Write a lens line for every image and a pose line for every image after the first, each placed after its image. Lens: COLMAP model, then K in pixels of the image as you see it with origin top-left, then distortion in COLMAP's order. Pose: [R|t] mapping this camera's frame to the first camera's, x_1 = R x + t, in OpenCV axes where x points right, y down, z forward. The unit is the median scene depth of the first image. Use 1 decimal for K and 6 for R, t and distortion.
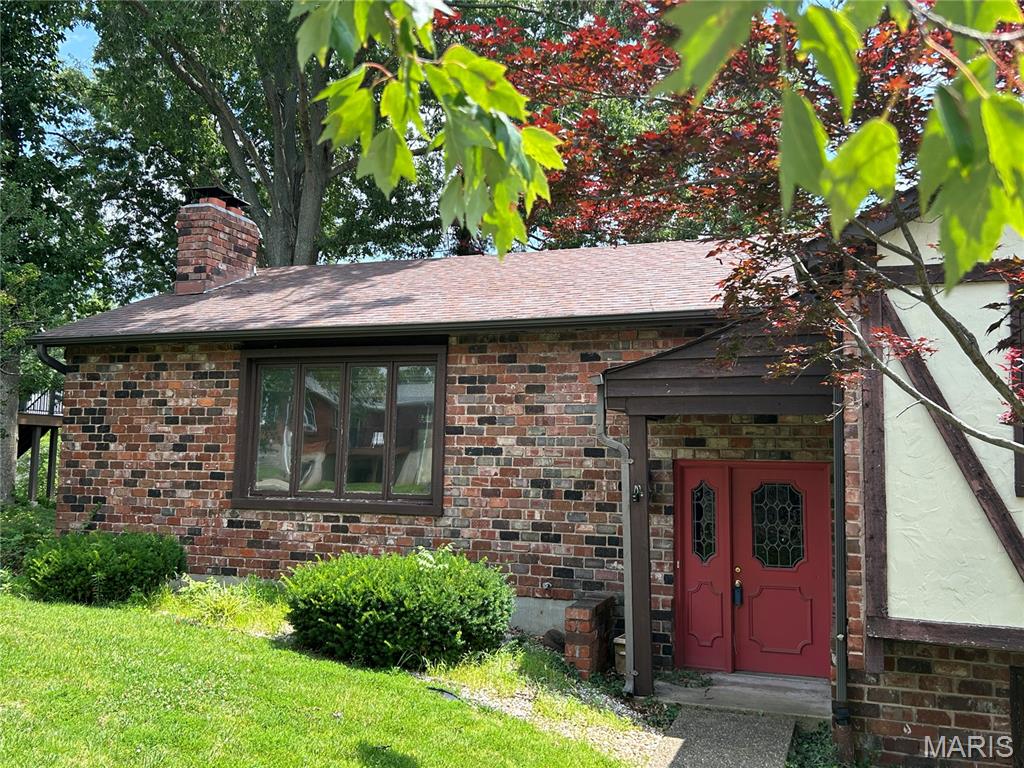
lens RADIAL K [[924.5, 0, 512.0], [0, 924.5, 384.0], [0, 0, 1]] dist [0.065215, -0.095918]
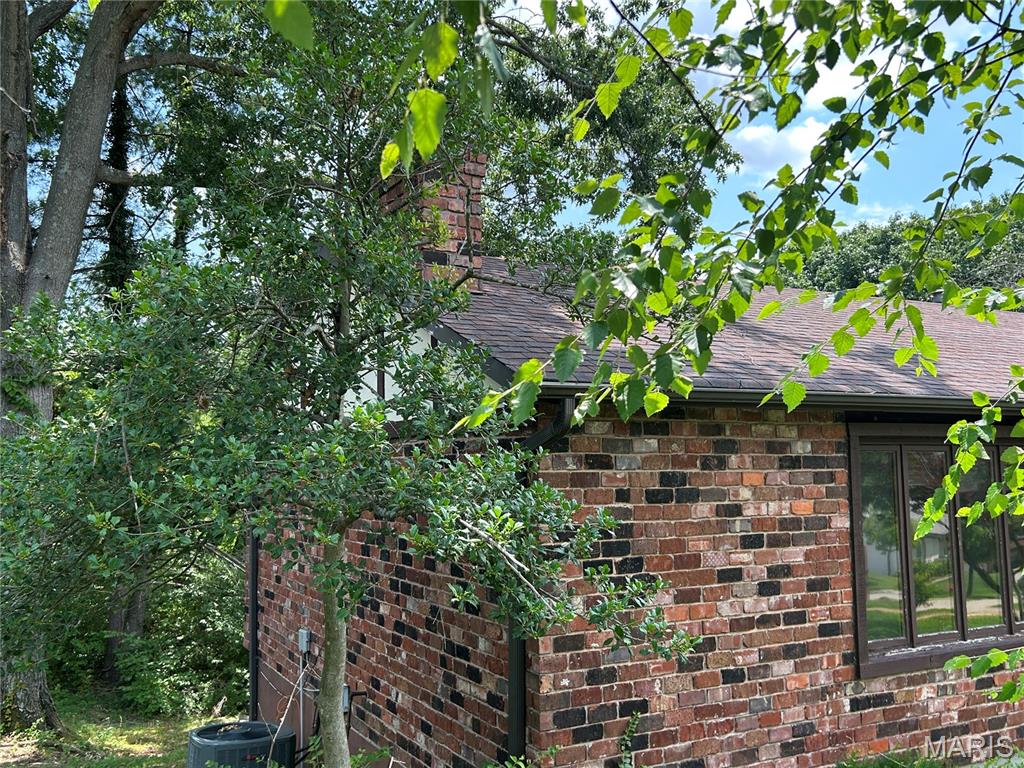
lens RADIAL K [[924.5, 0, 512.0], [0, 924.5, 384.0], [0, 0, 1]] dist [0.065215, -0.095918]
pose [[0.661284, 0.040545, 0.749039, -1.040082], [-0.047584, 0.998794, -0.012056, -0.050524], [-0.748625, -0.027670, 0.662416, 0.856657]]
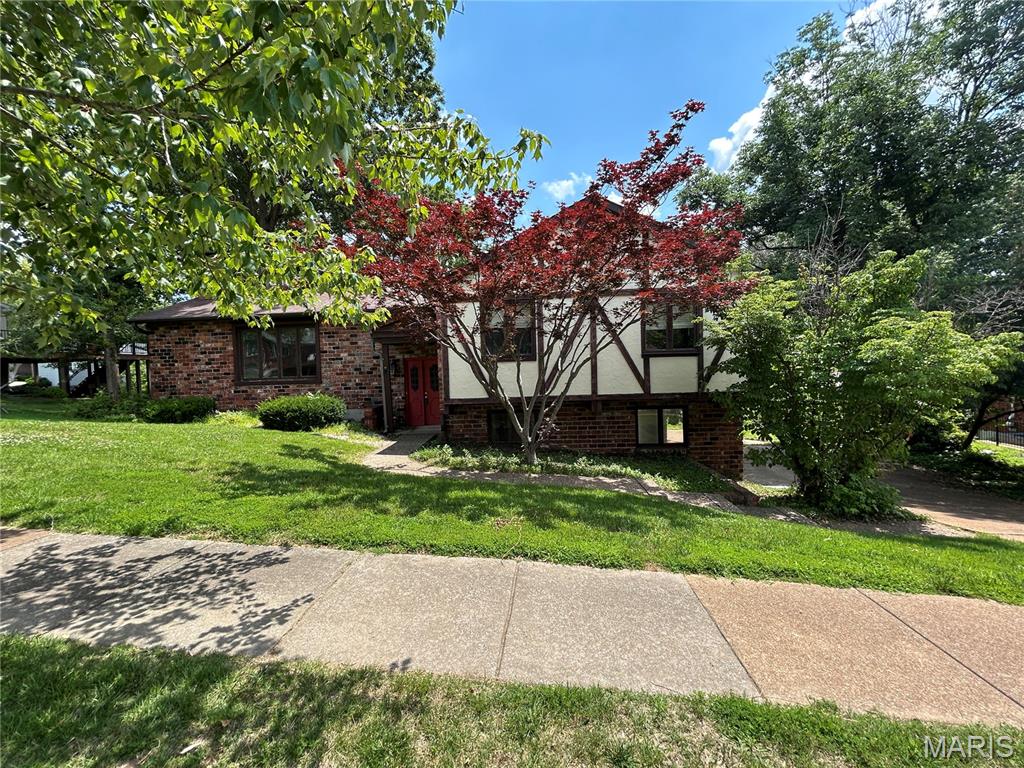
lens RADIAL K [[408.0, 0, 512.0], [0, 408.0, 384.0], [0, 0, 1]] dist [0.000845, 0.000120]
pose [[0.955799, -0.063694, 0.287038, 0.120410], [0.026244, 0.990838, 0.132481, -0.001019], [-0.292847, -0.119092, 0.948714, -0.330229]]
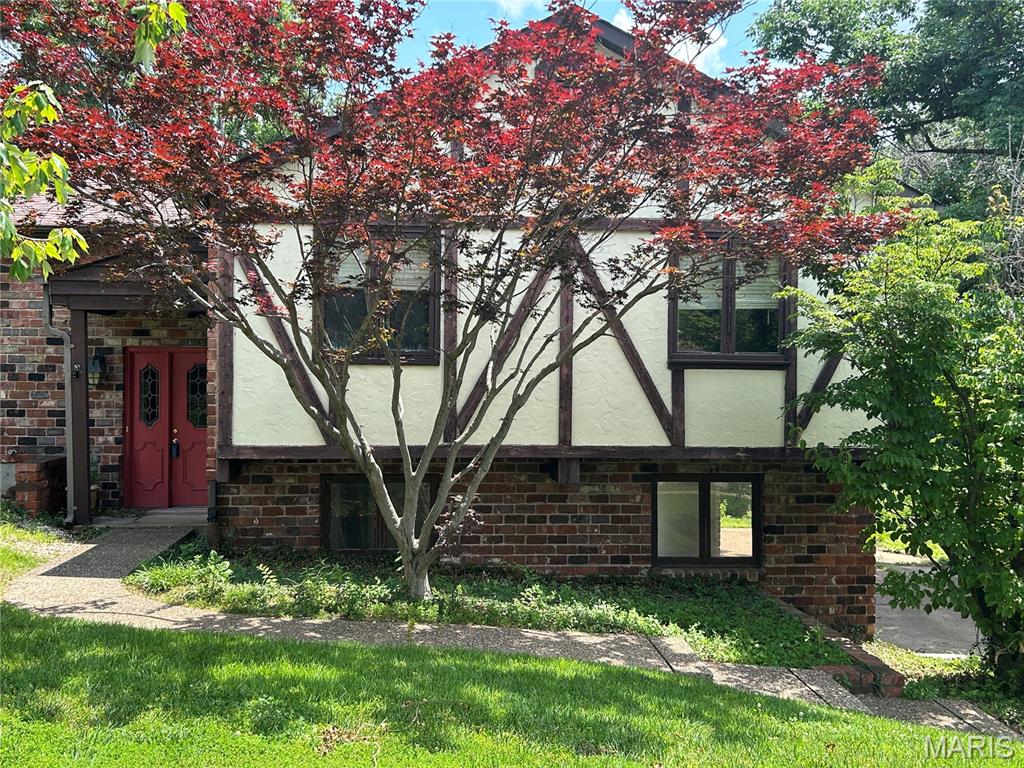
lens RADIAL K [[924.5, 0, 512.0], [0, 924.5, 384.0], [0, 0, 1]] dist [0.065215, -0.095918]
pose [[0.910445, -0.017123, 0.413275, 0.124420], [-0.025173, 0.994997, 0.096680, -0.002675], [-0.412863, -0.098425, 0.905459, -0.338033]]
